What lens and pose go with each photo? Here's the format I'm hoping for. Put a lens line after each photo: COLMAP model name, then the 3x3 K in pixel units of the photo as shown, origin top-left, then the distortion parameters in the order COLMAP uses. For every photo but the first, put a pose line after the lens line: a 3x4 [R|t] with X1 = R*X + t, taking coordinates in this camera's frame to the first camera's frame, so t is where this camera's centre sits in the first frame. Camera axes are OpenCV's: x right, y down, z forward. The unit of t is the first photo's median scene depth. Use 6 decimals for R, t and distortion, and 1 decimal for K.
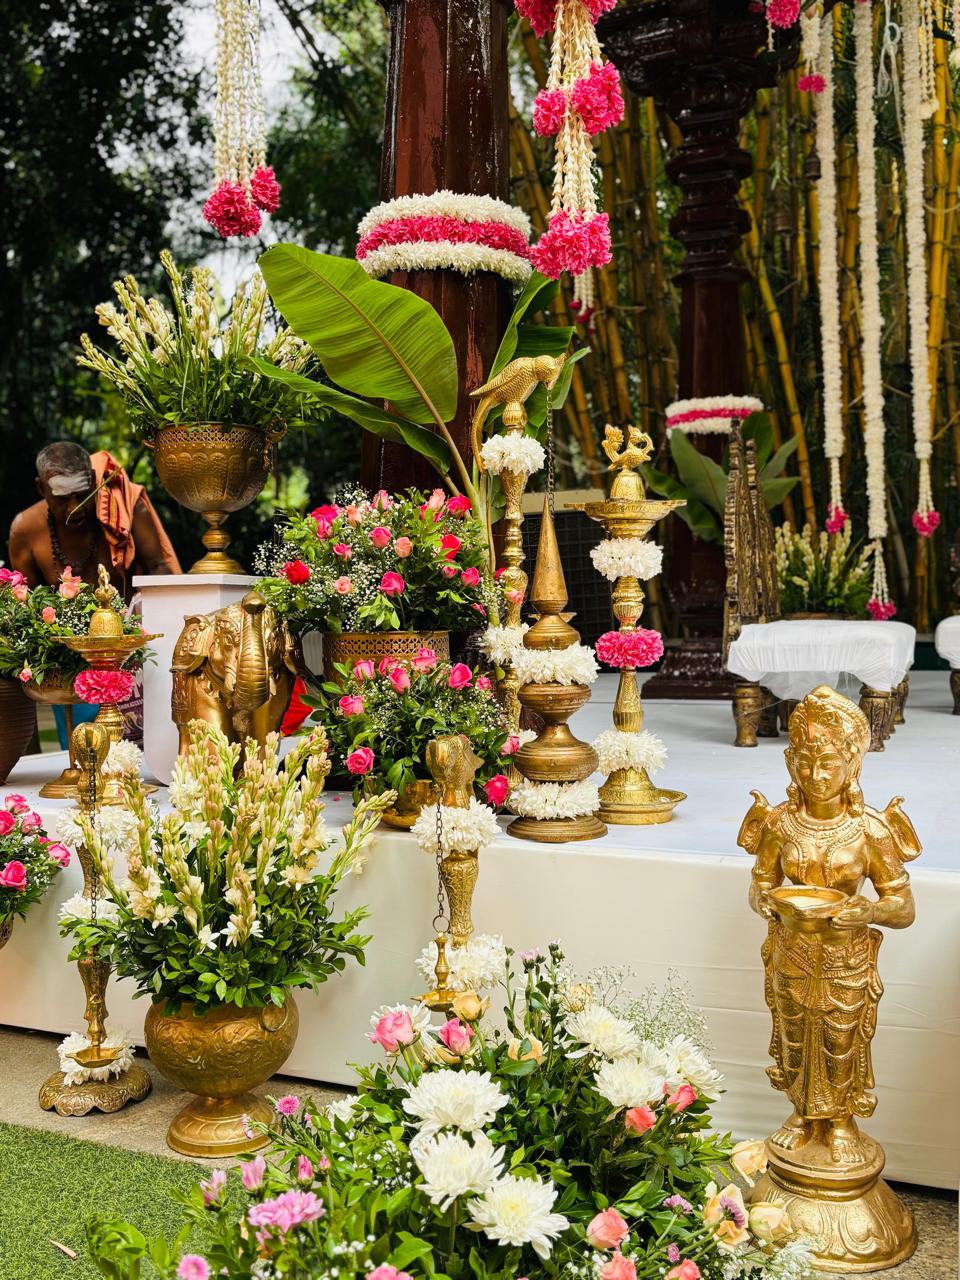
lens RADIAL K [[1144.3, 0, 480.0], [0, 1144.3, 640.0], [0, 0, 1]] dist [-0.004392, -0.007237]
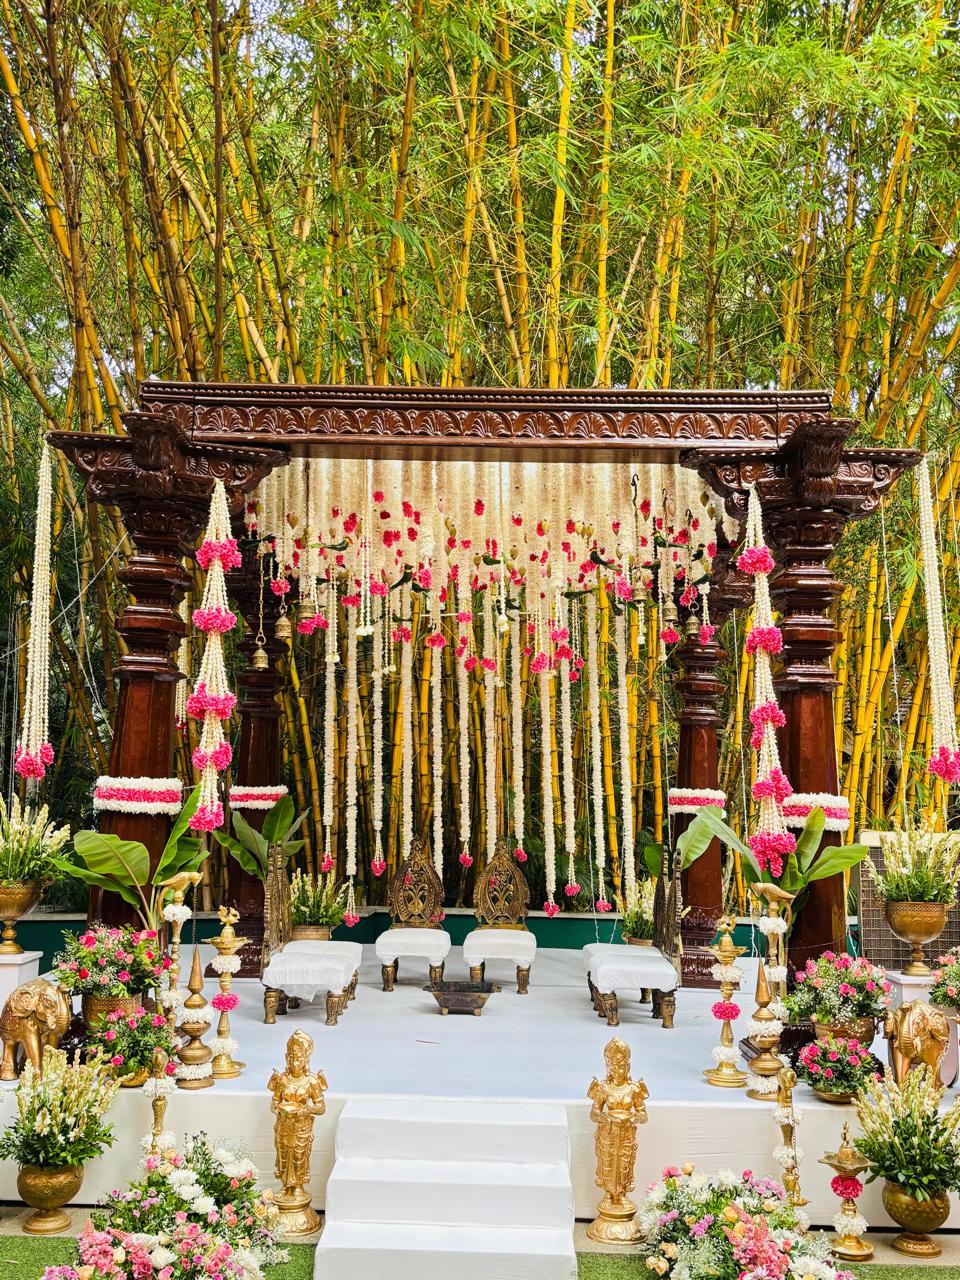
lens RADIAL K [[1298.5, 0, 480.0], [0, 1298.5, 640.0], [0, 0, 1]] dist [0.043846, -0.020585]
pose [[0.925037, 0.066617, 0.373990, -0.448886], [-0.025357, 0.993136, -0.114184, -0.445896], [-0.379030, 0.096141, 0.920377, -1.794257]]
